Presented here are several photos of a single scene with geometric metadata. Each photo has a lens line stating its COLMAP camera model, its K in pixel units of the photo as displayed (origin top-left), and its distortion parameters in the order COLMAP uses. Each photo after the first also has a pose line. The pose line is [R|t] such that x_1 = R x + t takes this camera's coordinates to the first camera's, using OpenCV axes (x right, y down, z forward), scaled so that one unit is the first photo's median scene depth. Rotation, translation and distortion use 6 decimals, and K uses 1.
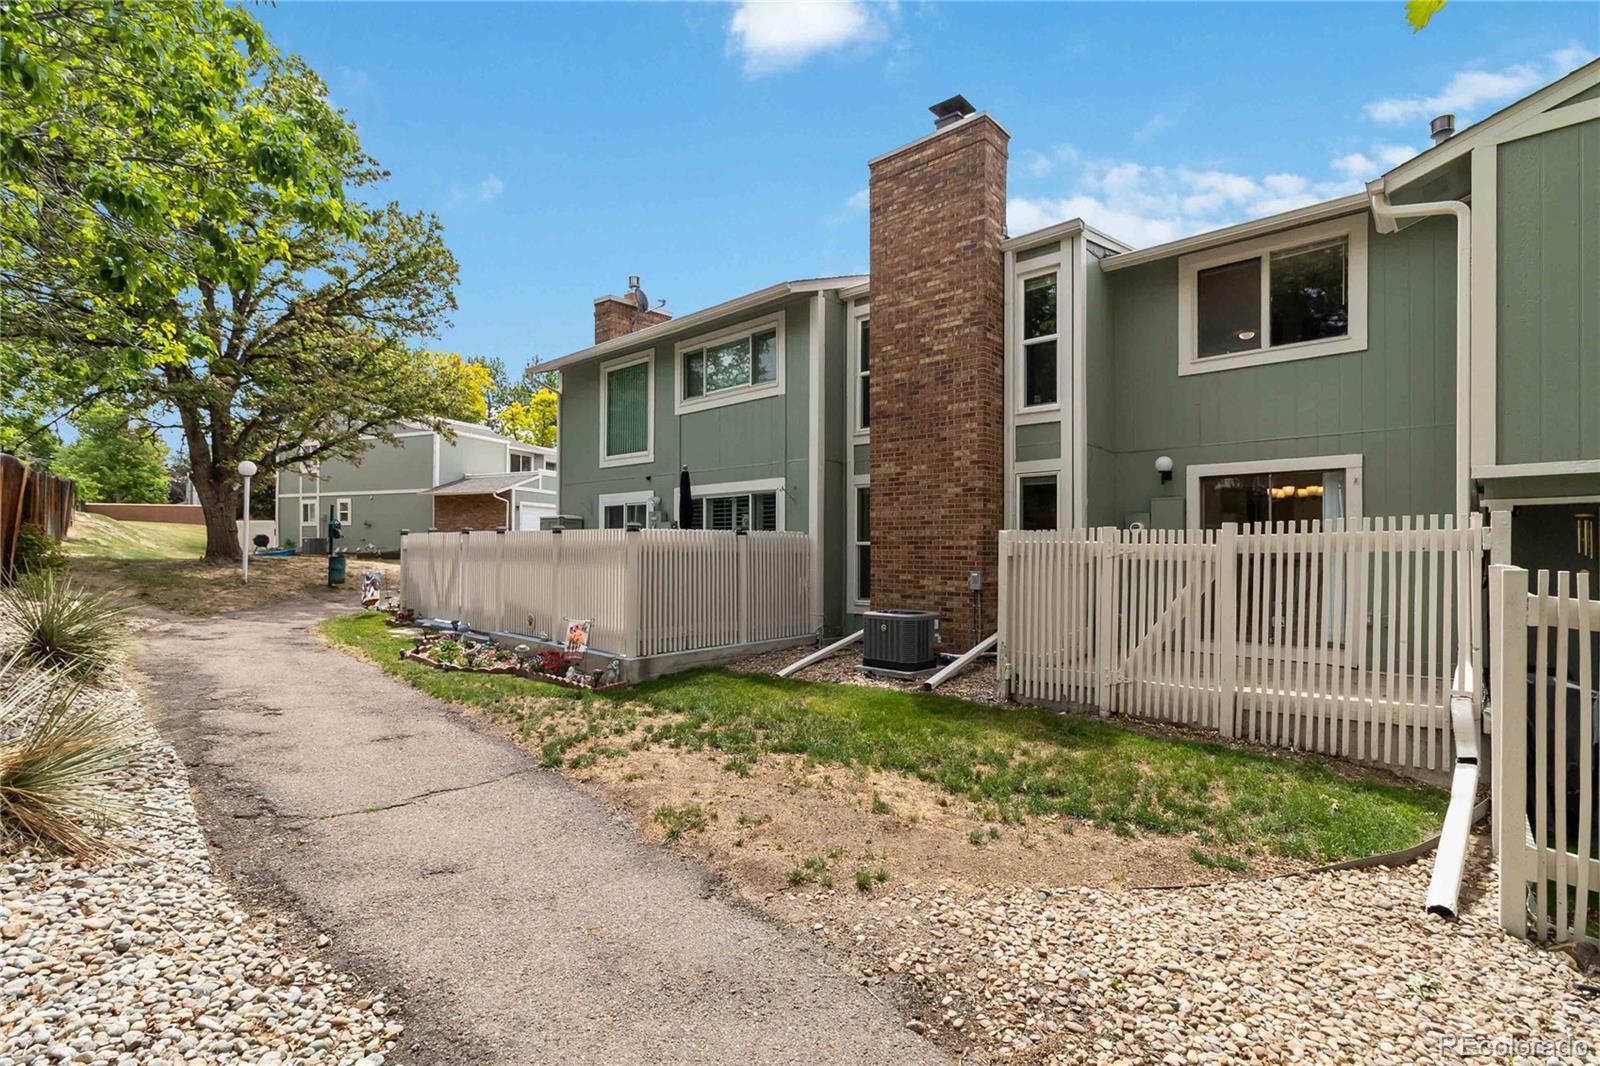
lens RADIAL K [[761.4, 0, 800.0], [0, 761.4, 533.0], [0, 0, 1]] dist [0.001025, -0.000023]
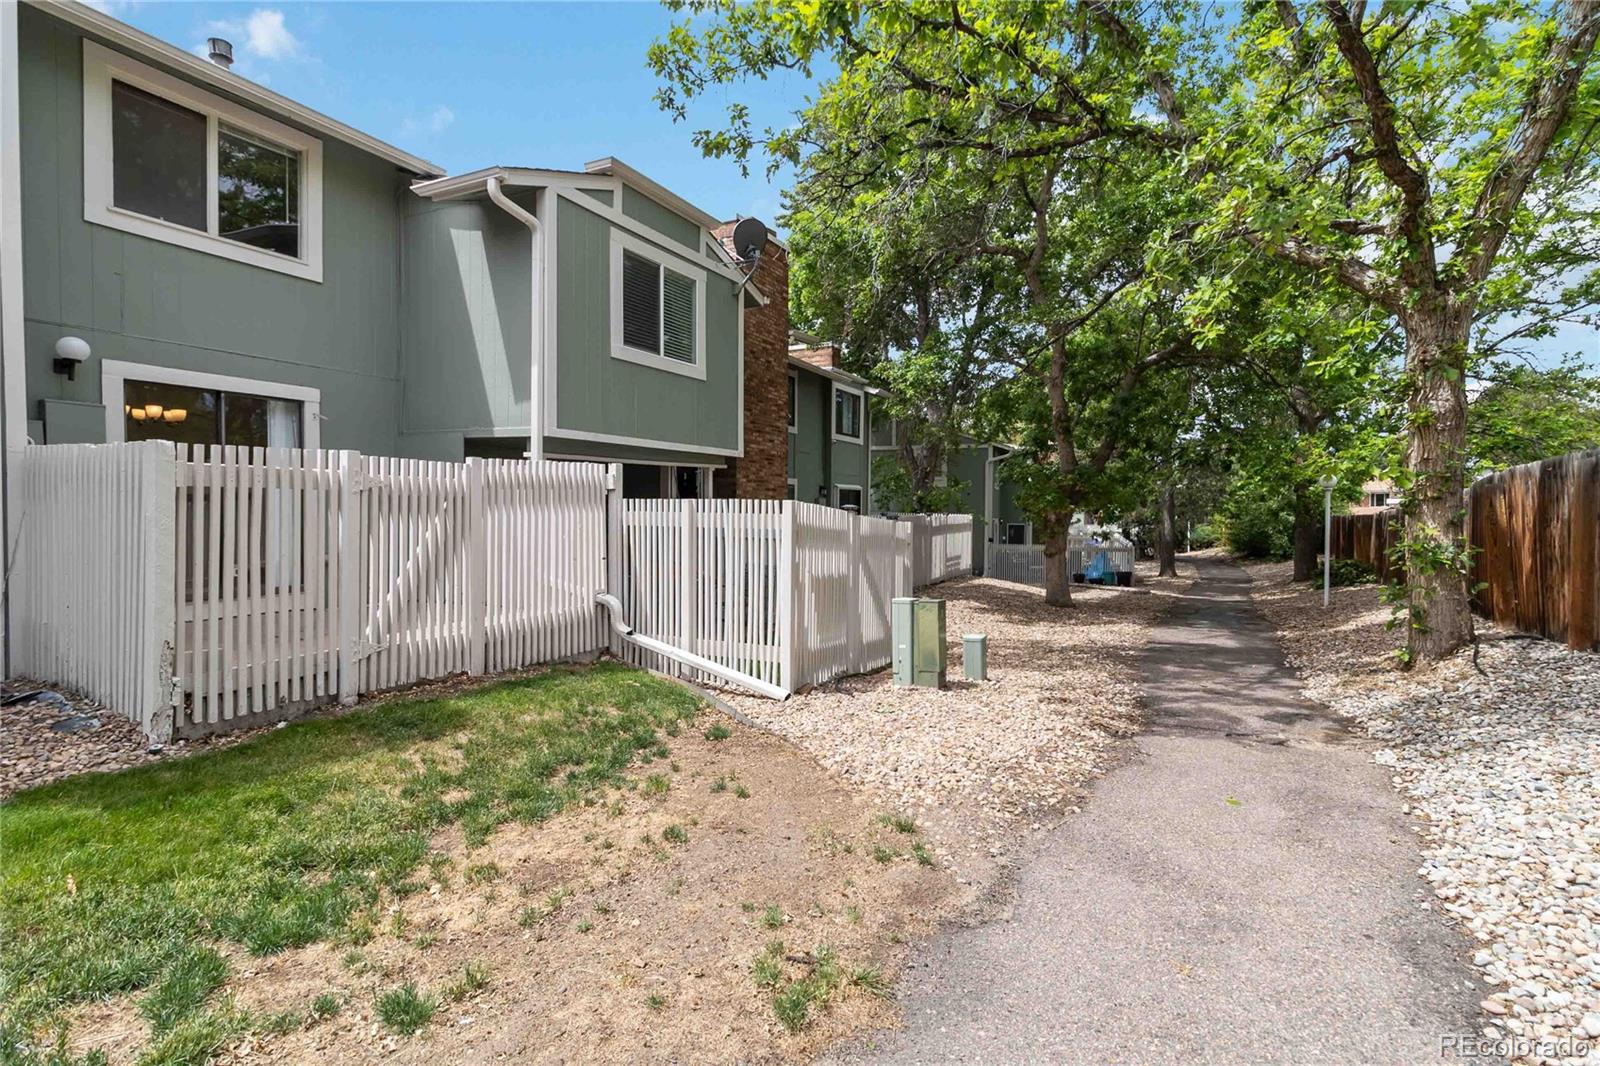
lens RADIAL K [[761.4, 0, 800.0], [0, 761.4, 533.0], [0, 0, 1]] dist [0.001025, -0.000023]
pose [[-0.305605, -0.037243, 0.951430, -0.380886], [-0.030591, 0.999103, 0.029284, 0.032036], [-0.951667, -0.020156, -0.306470, 0.698573]]
